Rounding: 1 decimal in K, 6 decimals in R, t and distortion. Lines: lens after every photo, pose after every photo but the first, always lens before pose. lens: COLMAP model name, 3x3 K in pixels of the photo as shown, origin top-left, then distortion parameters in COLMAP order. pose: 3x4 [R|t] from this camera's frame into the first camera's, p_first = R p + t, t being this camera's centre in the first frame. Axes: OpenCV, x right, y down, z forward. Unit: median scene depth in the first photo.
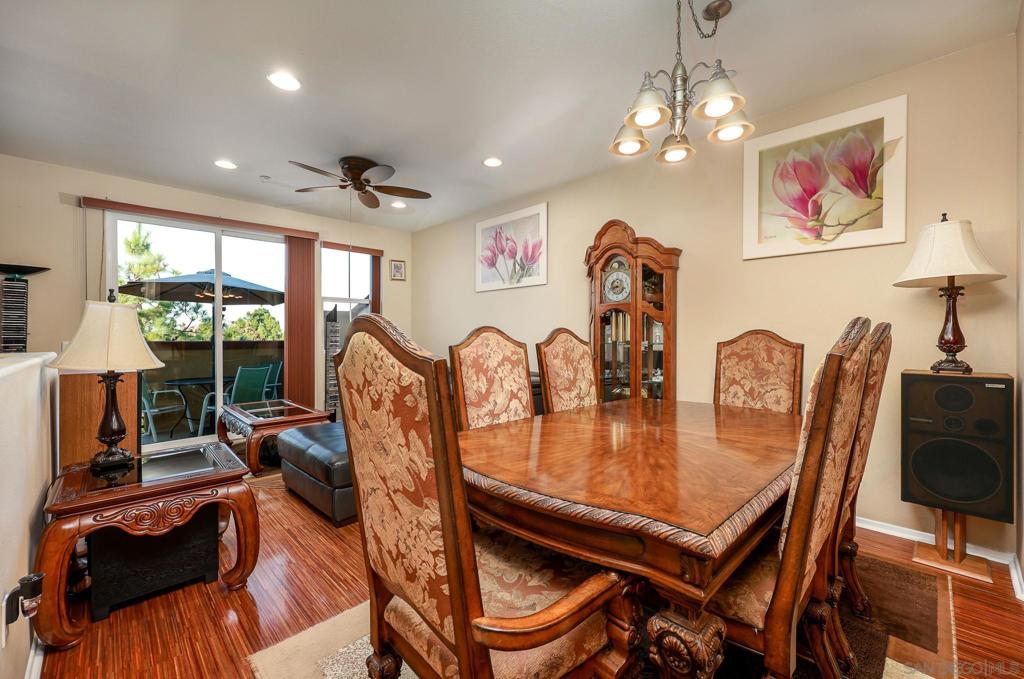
lens RADIAL K [[417.5, 0, 510.7], [0, 417.5, 333.9], [0, 0, 1]] dist [0.001756, 0.000144]
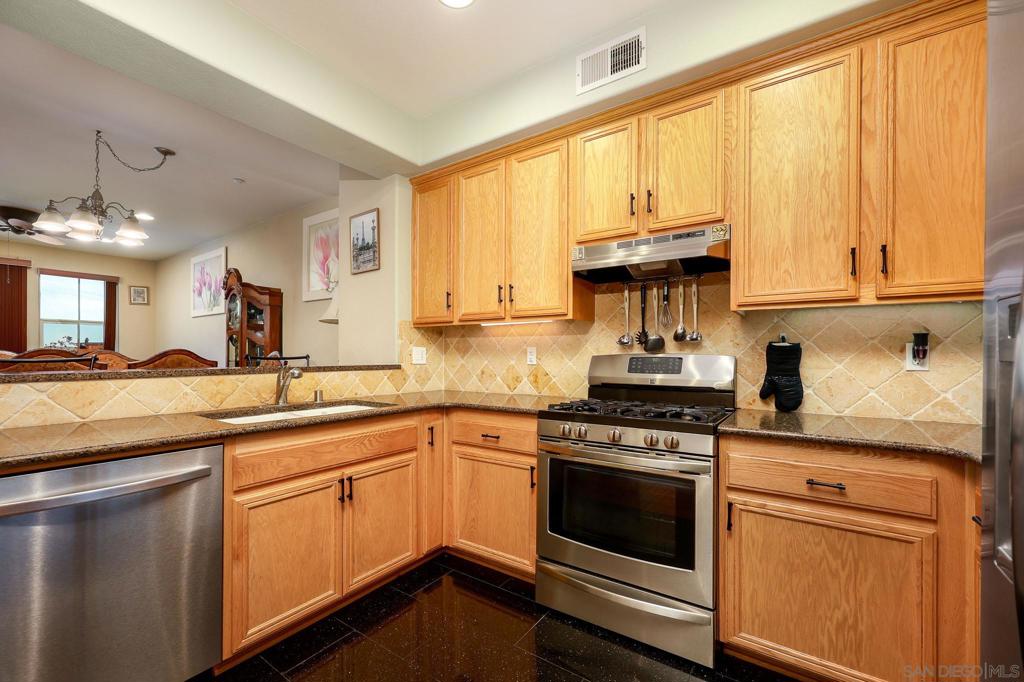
lens RADIAL K [[416.9, 0, 513.3], [0, 416.9, 352.0], [0, 0, 1]] dist [-0.000691, -0.000097]
pose [[0.980516, -0.001487, 0.196435, 0.780766], [0.001754, 0.999998, -0.001188, -0.002609], [-0.196433, 0.001510, 0.980516, -0.423069]]
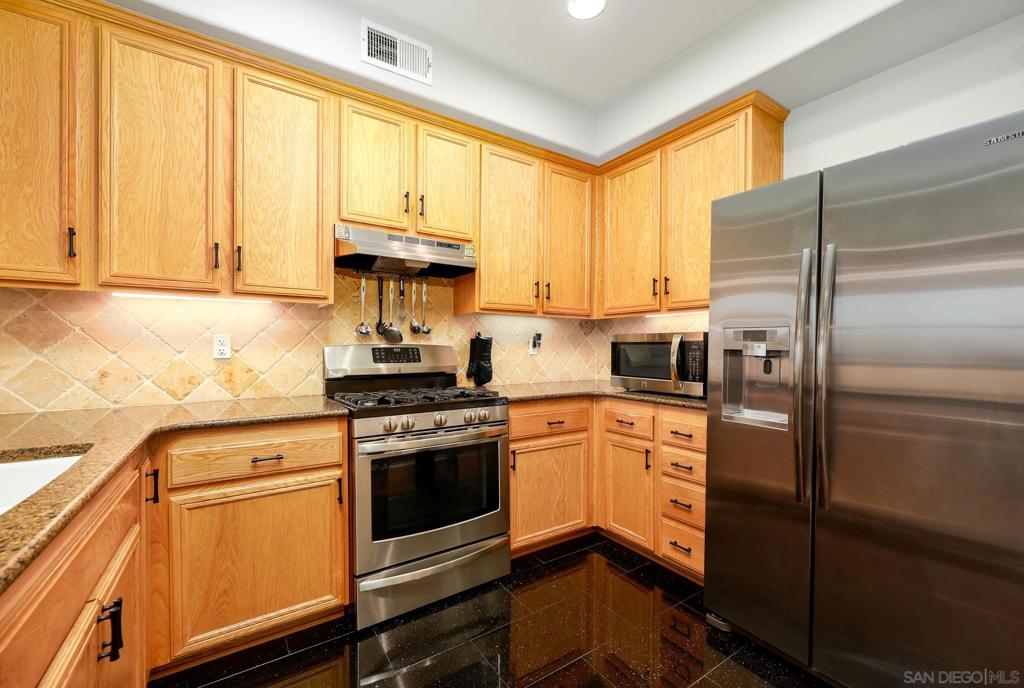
lens RADIAL K [[417.1, 0, 507.7], [0, 417.1, 346.9], [0, 0, 1]] dist [-0.001018, -0.000113]
pose [[0.191790, -0.006657, 0.981413, 0.511002], [-0.006704, 0.999945, 0.008093, -0.002845], [-0.981413, -0.008131, 0.191735, -0.172287]]
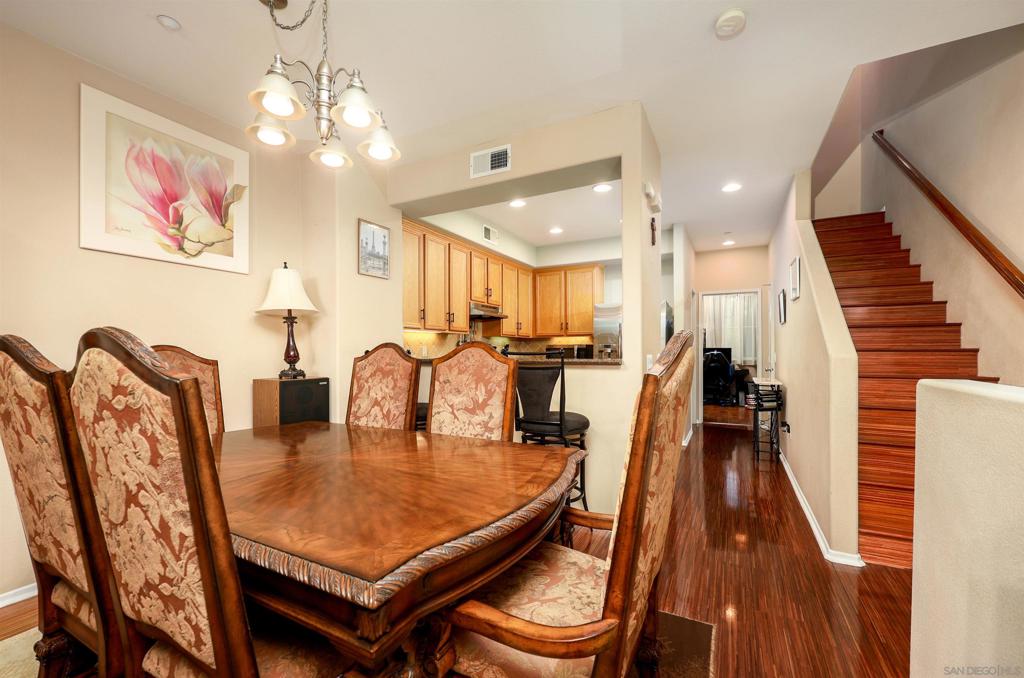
lens RADIAL K [[416.9, 0, 513.3], [0, 416.9, 350.0], [0, 0, 1]] dist [-0.000691, -0.000097]
pose [[-0.308968, -0.000352, 0.951072, -0.283129], [-0.000342, 1.000000, 0.000259, -0.000749], [-0.951072, -0.000245, -0.308968, 0.409467]]
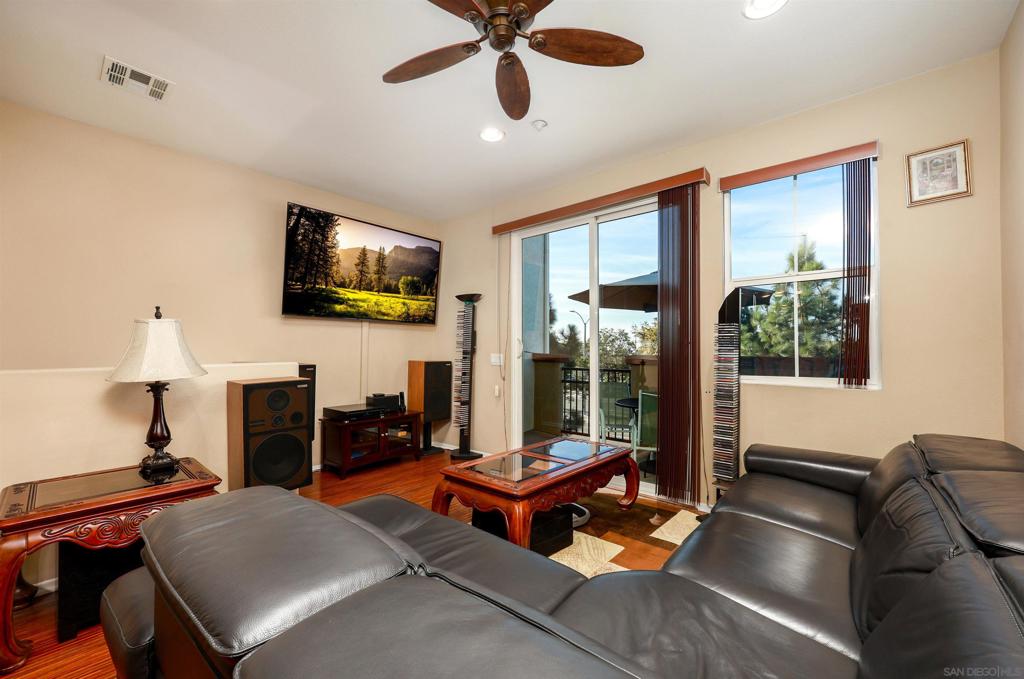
lens RADIAL K [[416.9, 0, 513.3], [0, 416.9, 350.5], [0, 0, 1]] dist [-0.000691, -0.000097]
pose [[0.083534, 0.002008, -0.996503, 0.111215], [0.001708, 0.999996, 0.002158, 0.004339], [0.996503, -0.001882, 0.083530, 0.980136]]
